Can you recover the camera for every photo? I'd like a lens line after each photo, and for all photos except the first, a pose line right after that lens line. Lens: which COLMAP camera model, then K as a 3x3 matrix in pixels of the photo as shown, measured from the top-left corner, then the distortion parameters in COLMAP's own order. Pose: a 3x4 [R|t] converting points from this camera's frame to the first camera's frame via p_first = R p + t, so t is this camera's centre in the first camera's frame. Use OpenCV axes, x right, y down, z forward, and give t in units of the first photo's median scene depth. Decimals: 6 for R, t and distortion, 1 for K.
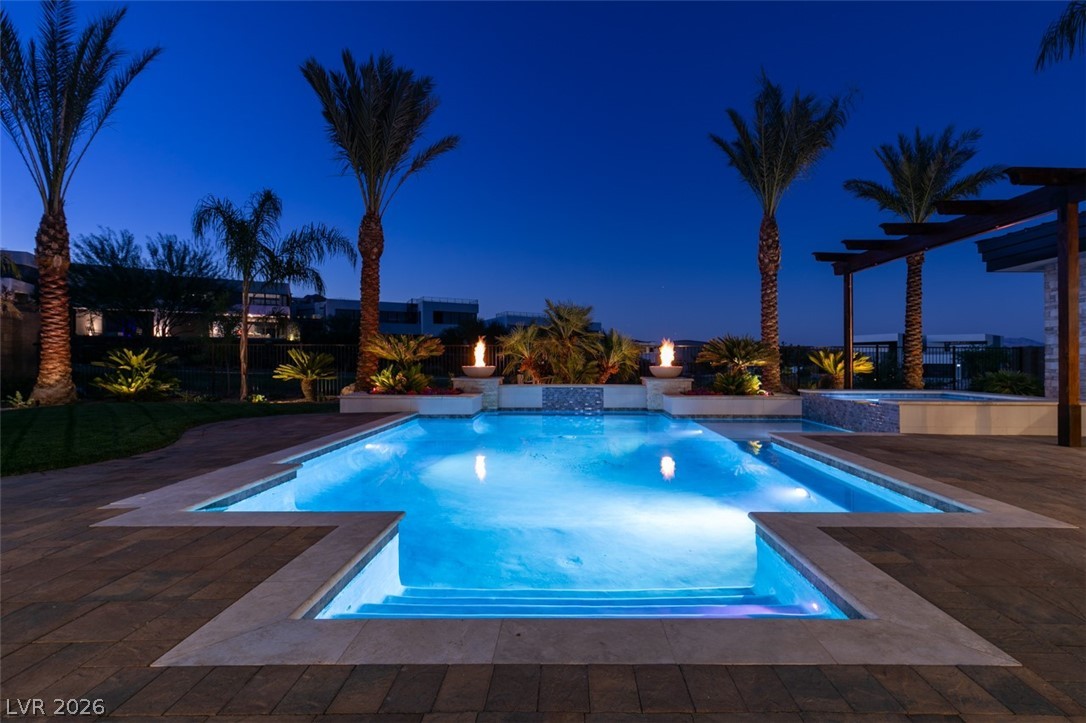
lens RADIAL K [[488.6, 0, 522.9], [0, 488.6, 351.9], [0, 0, 1]] dist [-0.026770, 0.000010]
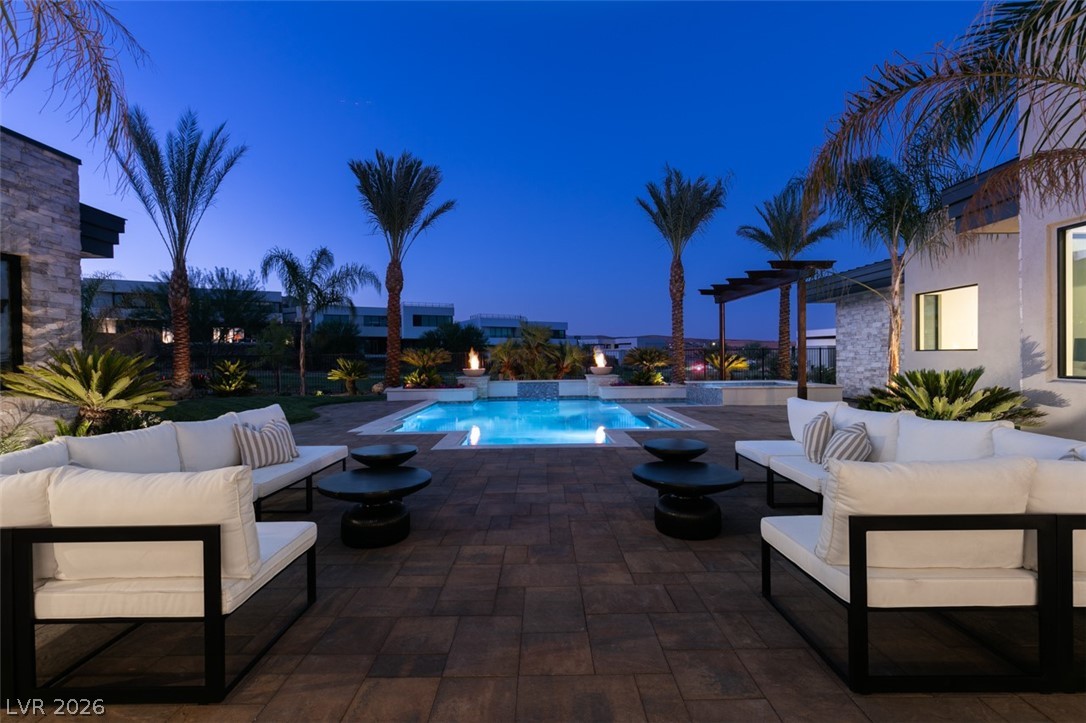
lens RADIAL K [[488.6, 0, 549.9], [0, 488.6, 356.7], [0, 0, 1]] dist [-0.026770, 0.000010]
pose [[0.993083, -0.009801, 0.117003, -0.034034], [0.007830, 0.999820, 0.017298, -0.029142], [-0.117151, -0.016262, 0.992981, -0.462432]]
